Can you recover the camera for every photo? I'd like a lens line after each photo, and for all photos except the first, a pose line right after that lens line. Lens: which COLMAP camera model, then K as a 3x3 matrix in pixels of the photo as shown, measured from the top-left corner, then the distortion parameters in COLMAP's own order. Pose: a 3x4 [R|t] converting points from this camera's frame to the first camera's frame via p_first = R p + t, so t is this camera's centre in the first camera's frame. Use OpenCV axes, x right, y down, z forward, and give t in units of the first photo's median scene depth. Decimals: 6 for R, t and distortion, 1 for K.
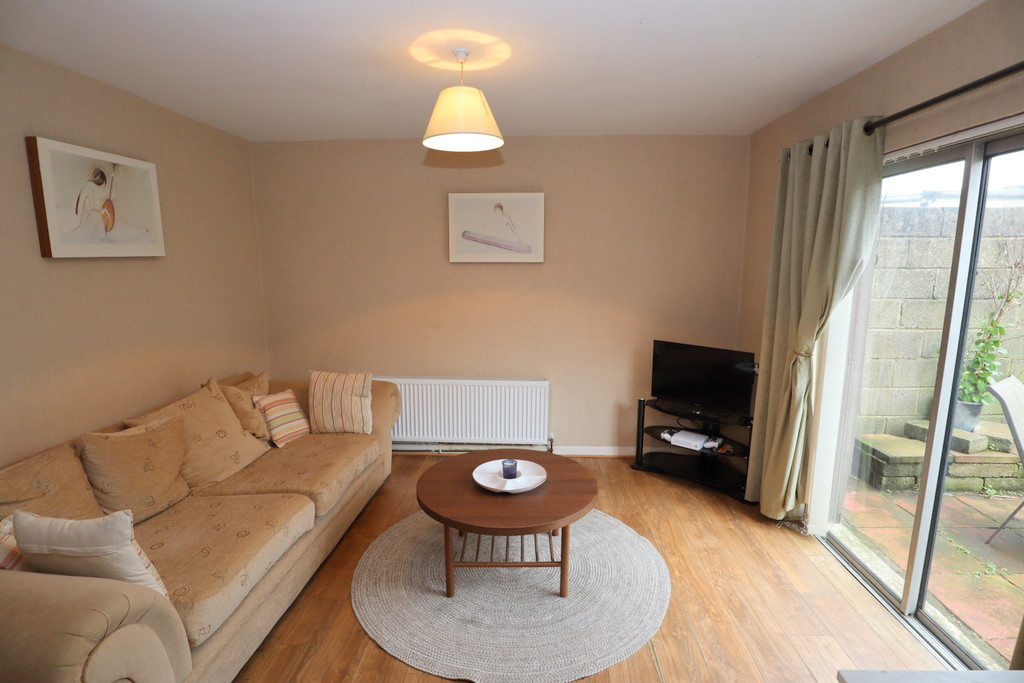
lens RADIAL K [[518.0, 0, 512.3], [0, 518.0, 337.6], [0, 0, 1]] dist [-0.024973, 0.002283]
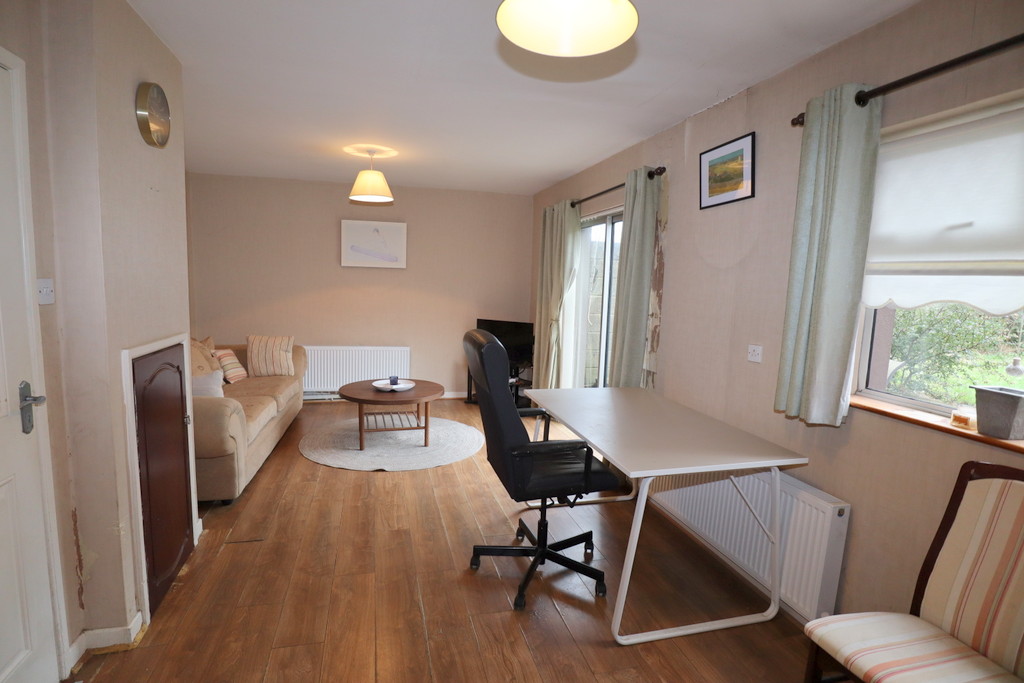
lens RADIAL K [[518.0, 0, 512.3], [0, 518.0, 337.6], [0, 0, 1]] dist [-0.024973, 0.002283]
pose [[0.952976, -0.003892, 0.303022, -0.128550], [0.016648, 0.999080, -0.039526, 0.153407], [-0.302589, 0.042712, 0.952164, -0.663144]]
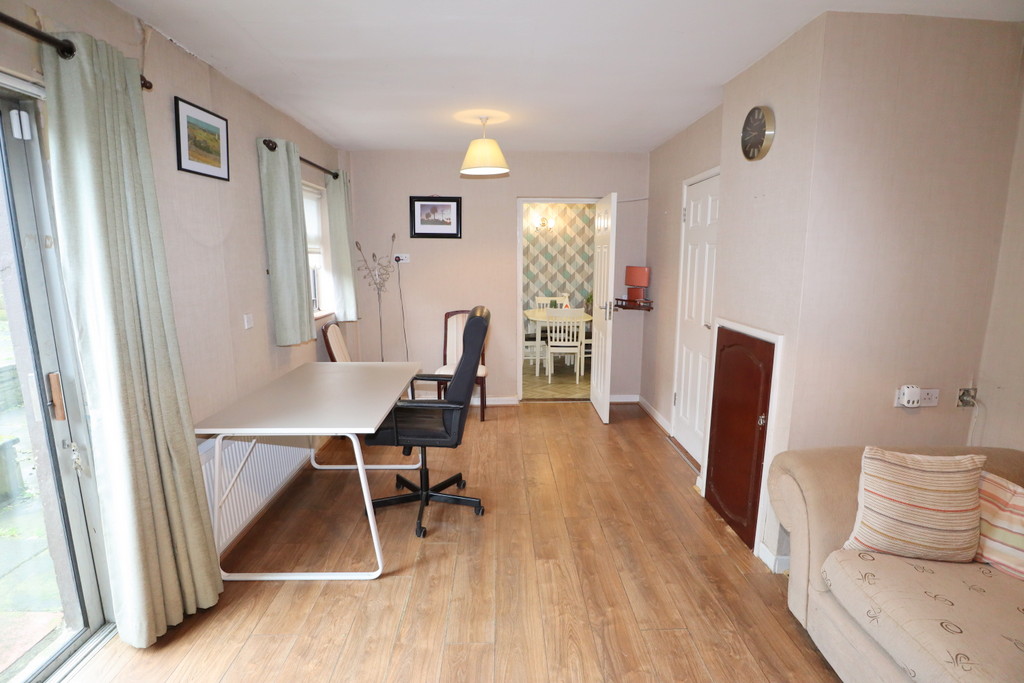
lens RADIAL K [[518.0, 0, 512.3], [0, 518.0, 337.6], [0, 0, 1]] dist [-0.024973, 0.002283]
pose [[-0.997516, 0.013527, -0.069122, 0.076451], [-0.008873, 0.949431, 0.313851, -0.141594], [0.069872, 0.313684, -0.946953, 1.068972]]
